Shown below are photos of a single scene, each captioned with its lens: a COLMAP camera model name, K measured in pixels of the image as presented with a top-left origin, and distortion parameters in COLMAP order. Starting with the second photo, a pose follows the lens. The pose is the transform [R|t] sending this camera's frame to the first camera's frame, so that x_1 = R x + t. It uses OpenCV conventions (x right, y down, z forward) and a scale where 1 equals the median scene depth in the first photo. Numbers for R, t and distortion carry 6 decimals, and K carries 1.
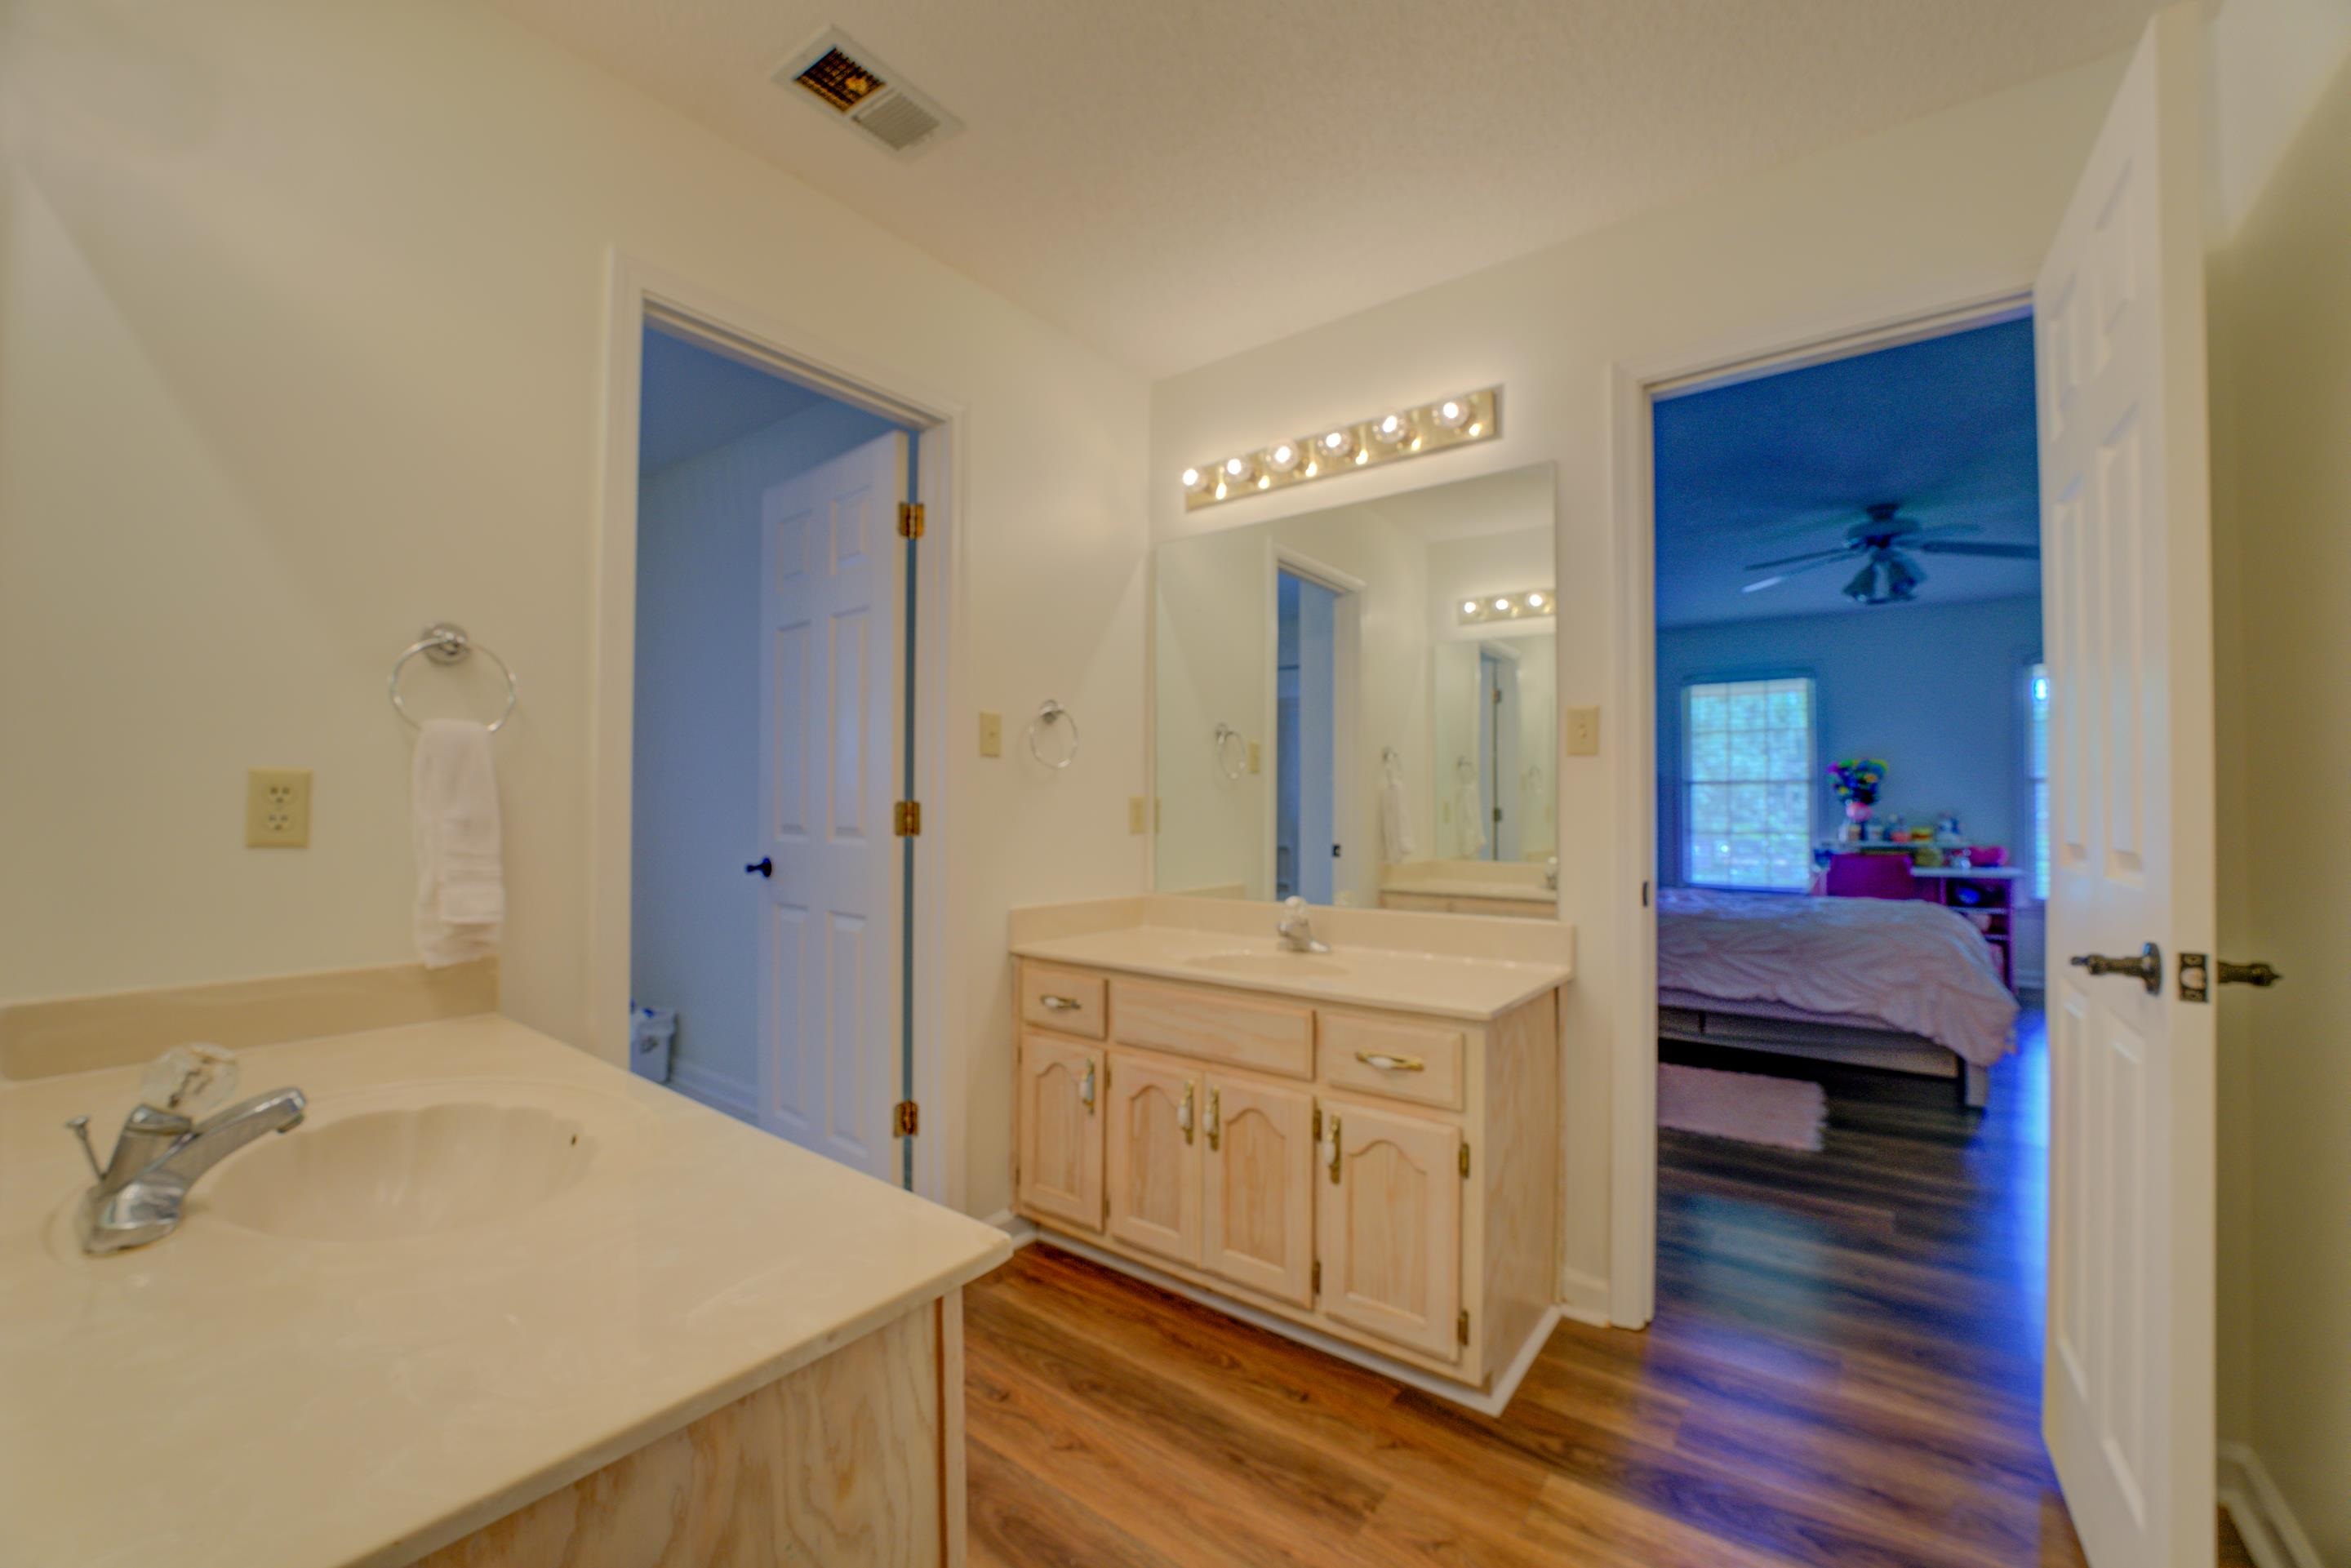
lens RADIAL K [[938.1, 0, 1161.6], [0, 938.1, 781.7], [0, 0, 1]] dist [-0.024535, 0.000420]
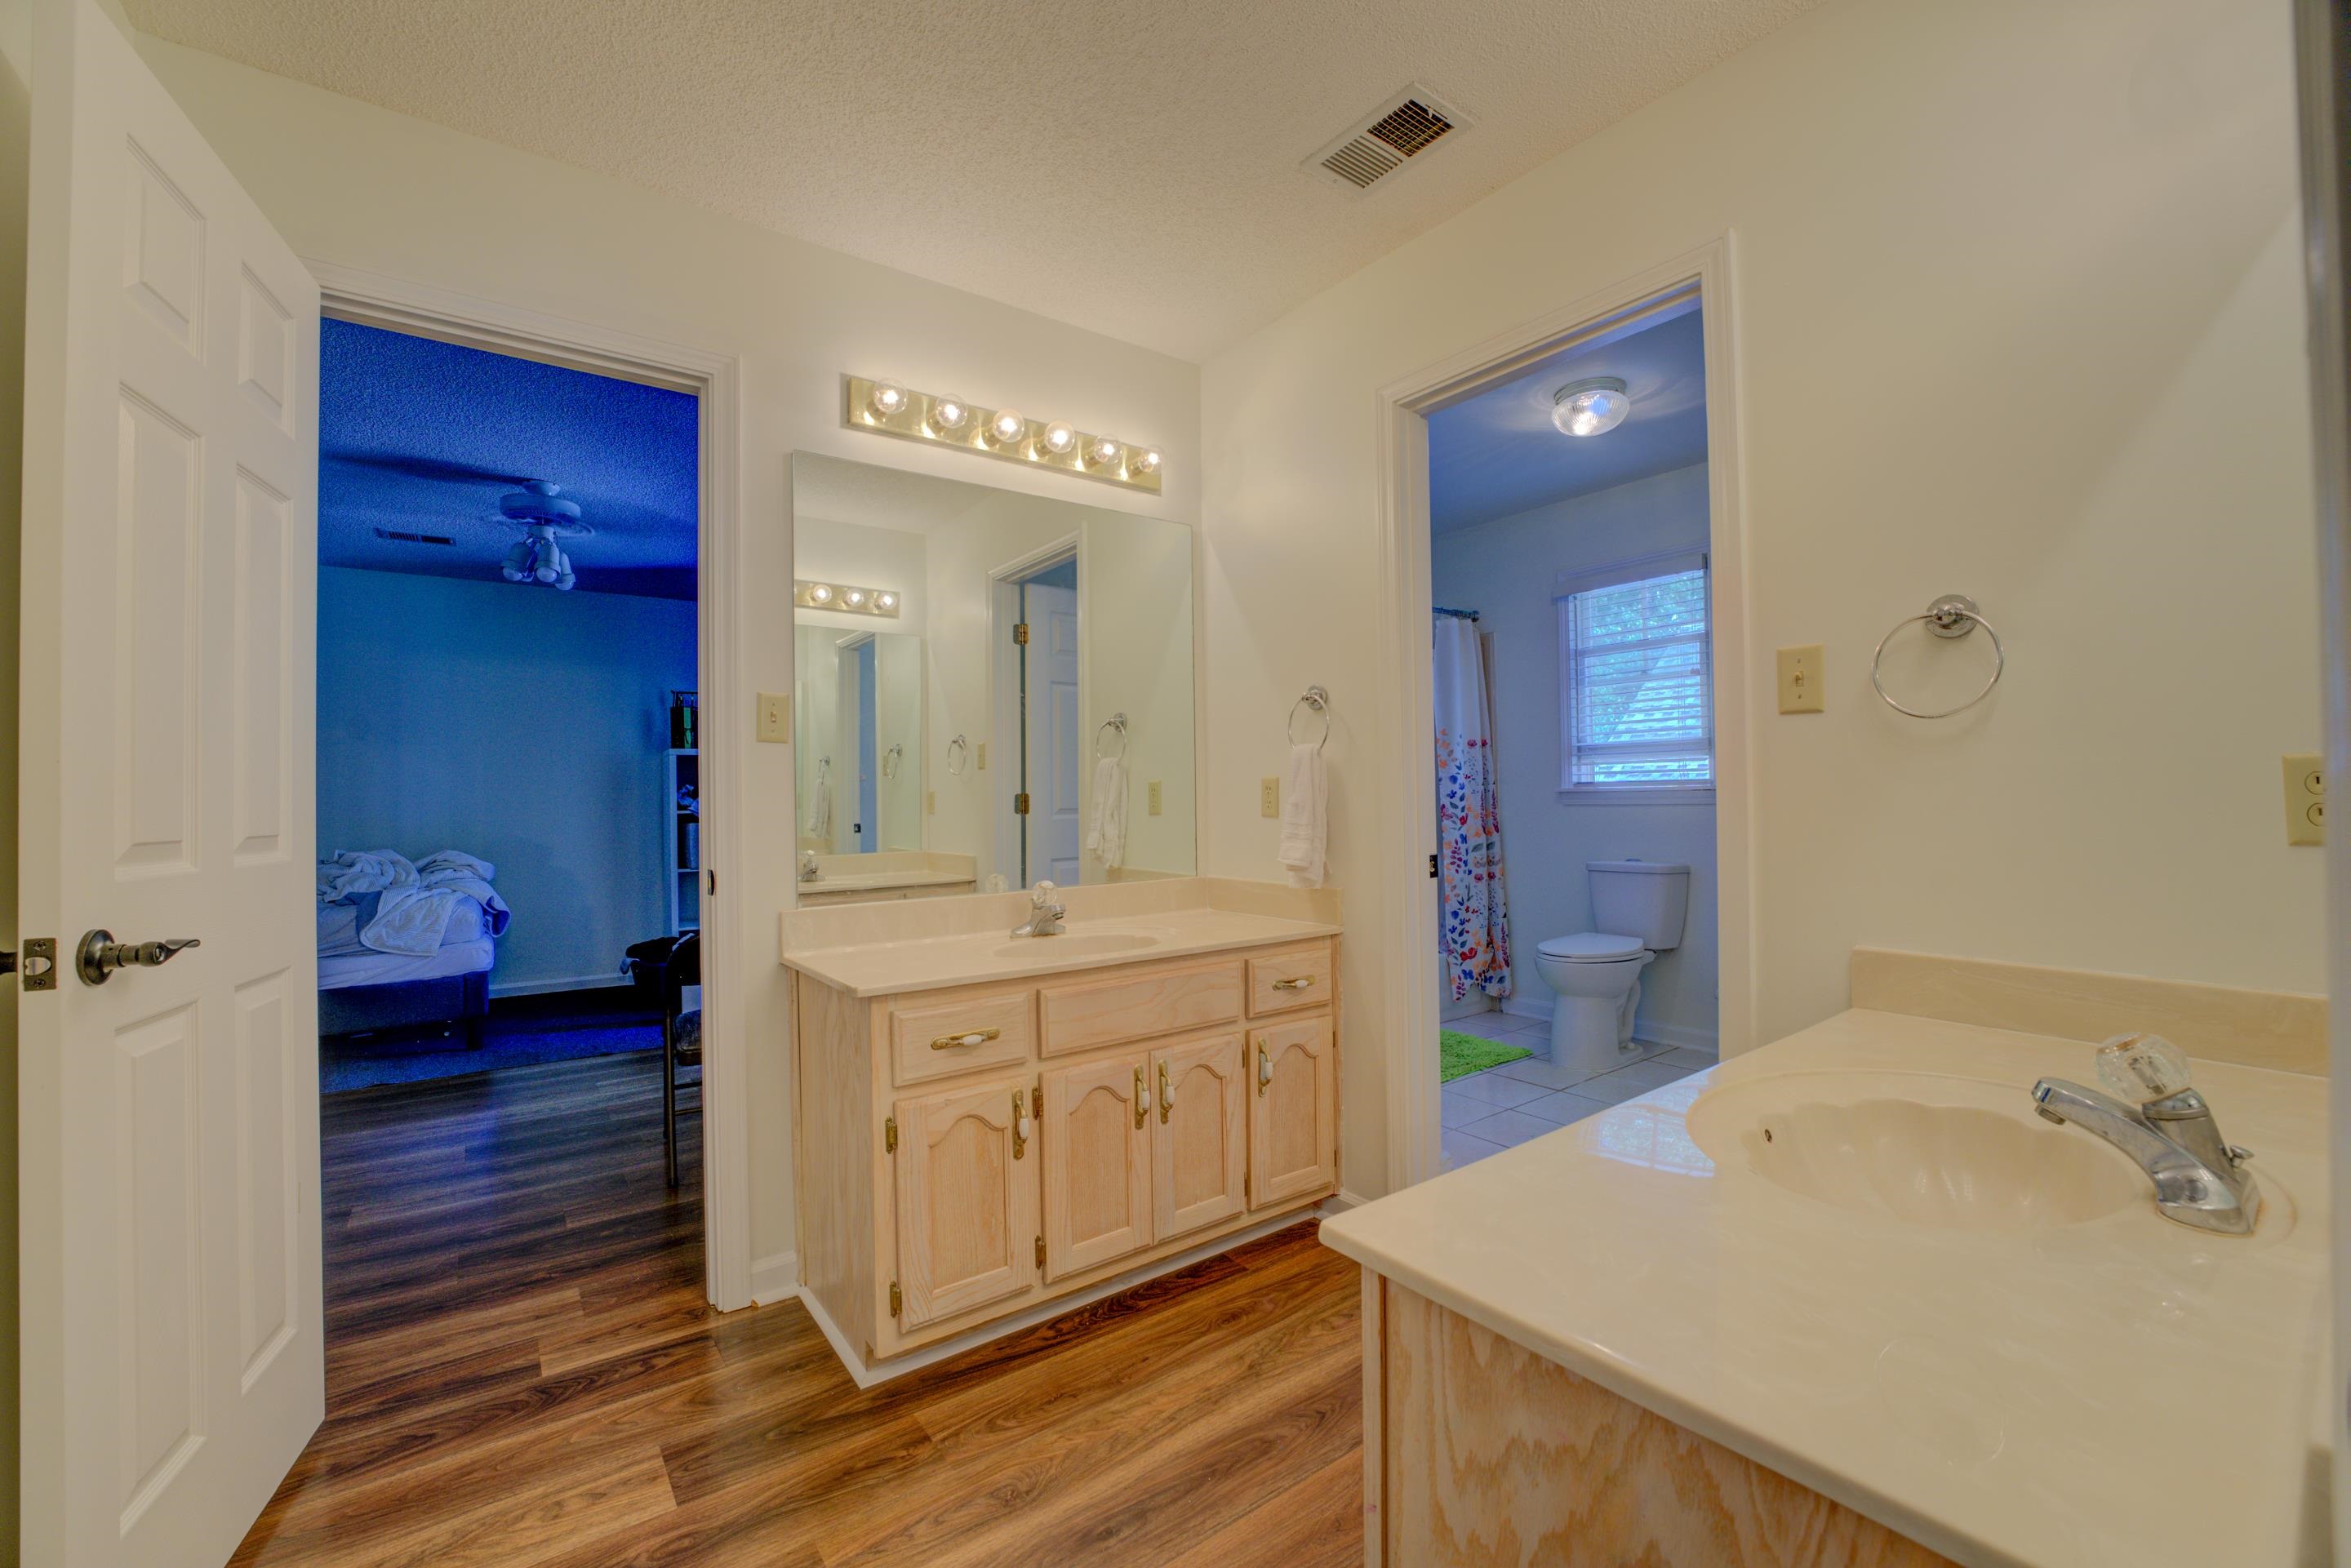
lens RADIAL K [[938.1, 0, 1163.0], [0, 938.1, 794.2], [0, 0, 1]] dist [-0.024535, 0.000420]
pose [[0.274869, -0.002868, 0.961477, -0.827318], [-0.010832, 0.999923, 0.006079, 0.024206], [-0.961421, -0.012086, 0.274817, 0.636378]]
